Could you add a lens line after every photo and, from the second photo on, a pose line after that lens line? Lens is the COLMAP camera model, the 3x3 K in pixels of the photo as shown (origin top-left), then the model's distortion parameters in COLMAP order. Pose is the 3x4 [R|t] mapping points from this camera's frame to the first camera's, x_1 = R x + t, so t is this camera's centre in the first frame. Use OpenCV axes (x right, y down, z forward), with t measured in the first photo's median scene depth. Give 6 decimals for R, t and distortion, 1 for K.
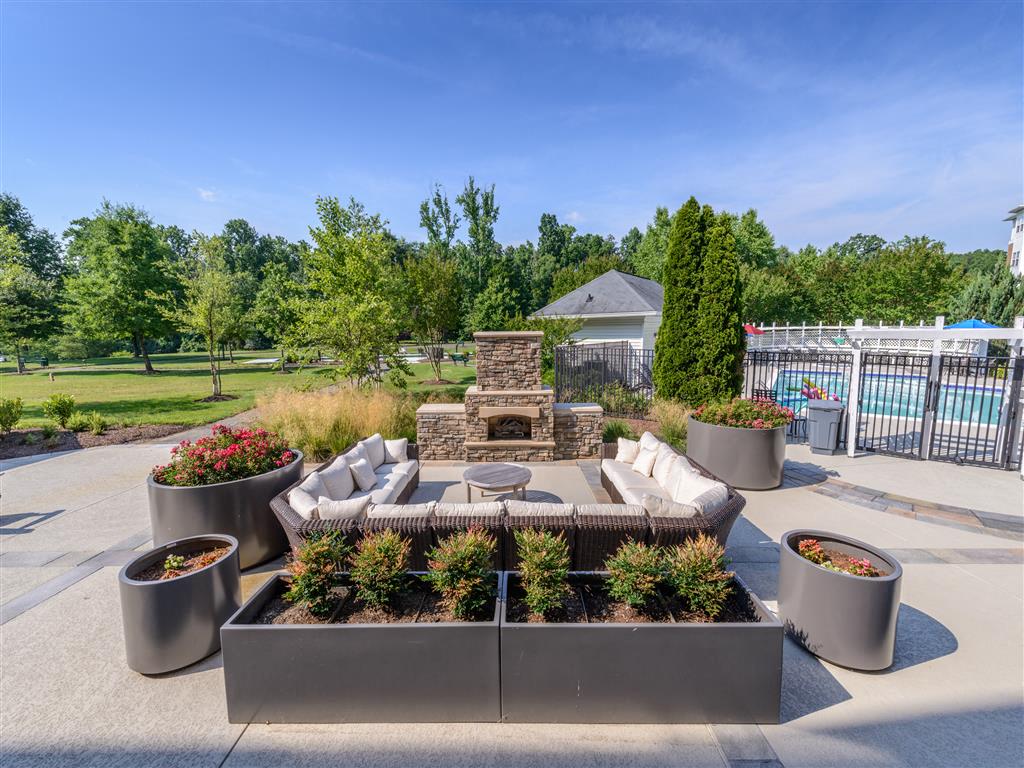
lens RADIAL K [[391.9, 0, 512.0], [0, 391.9, 384.0], [0, 0, 1]] dist [0.009121, -0.000312]
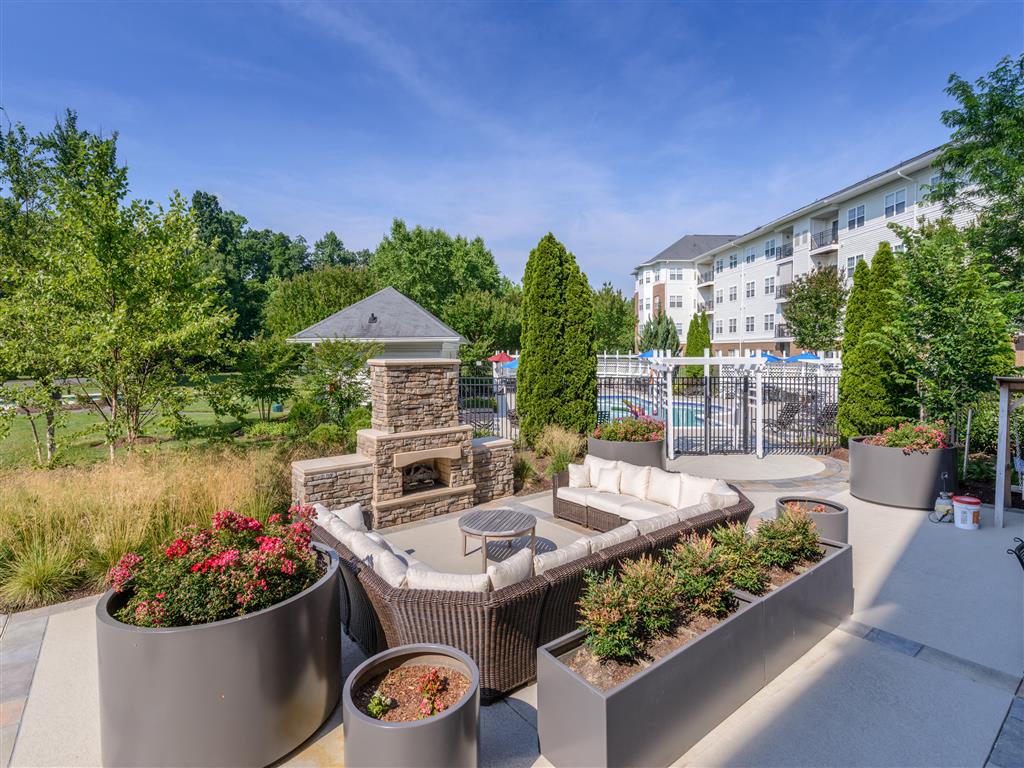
lens RADIAL K [[489.0, 0, 512.0], [0, 489.0, 384.0], [0, 0, 1]] dist [0.013328, -0.000028]
pose [[0.787099, -0.031026, 0.616046, -0.456850], [0.081337, 0.995234, -0.053798, -0.008445], [-0.611440, 0.092452, 0.785871, 0.065918]]
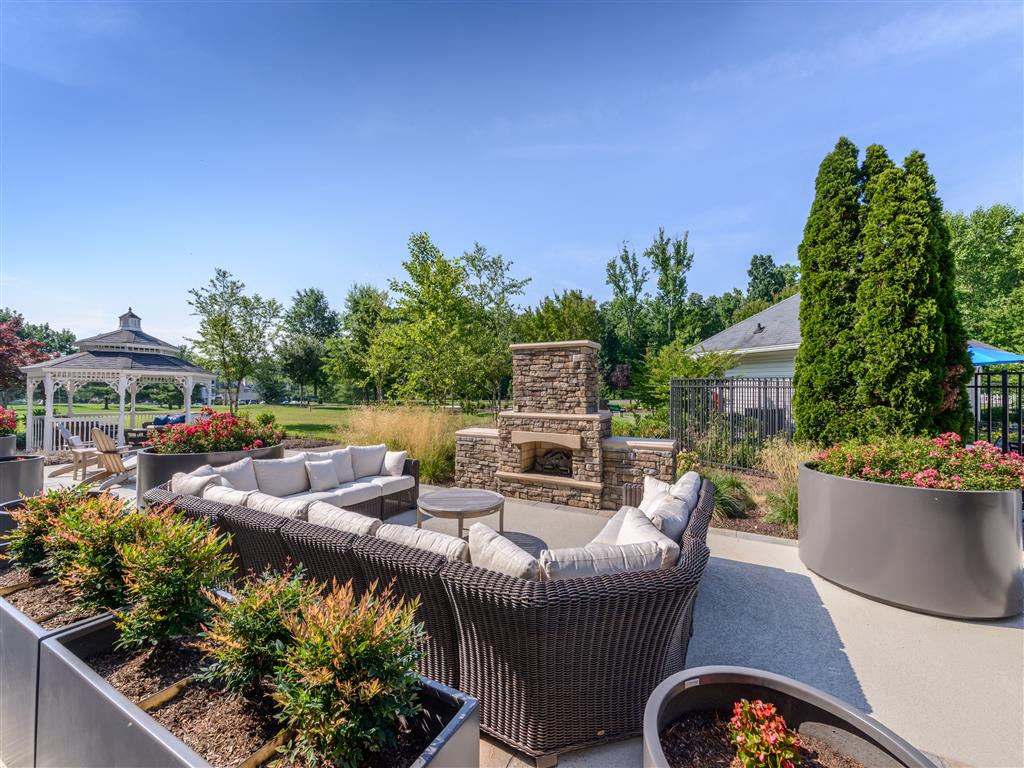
lens RADIAL K [[397.9, 0, 510.9], [0, 397.9, 395.6], [0, 0, 1]] dist [0.000691, -0.000486]
pose [[0.885515, 0.018985, -0.464223, 0.287629], [-0.074414, 0.992061, -0.101374, 0.065237], [0.458613, 0.124313, 0.879898, 0.209780]]
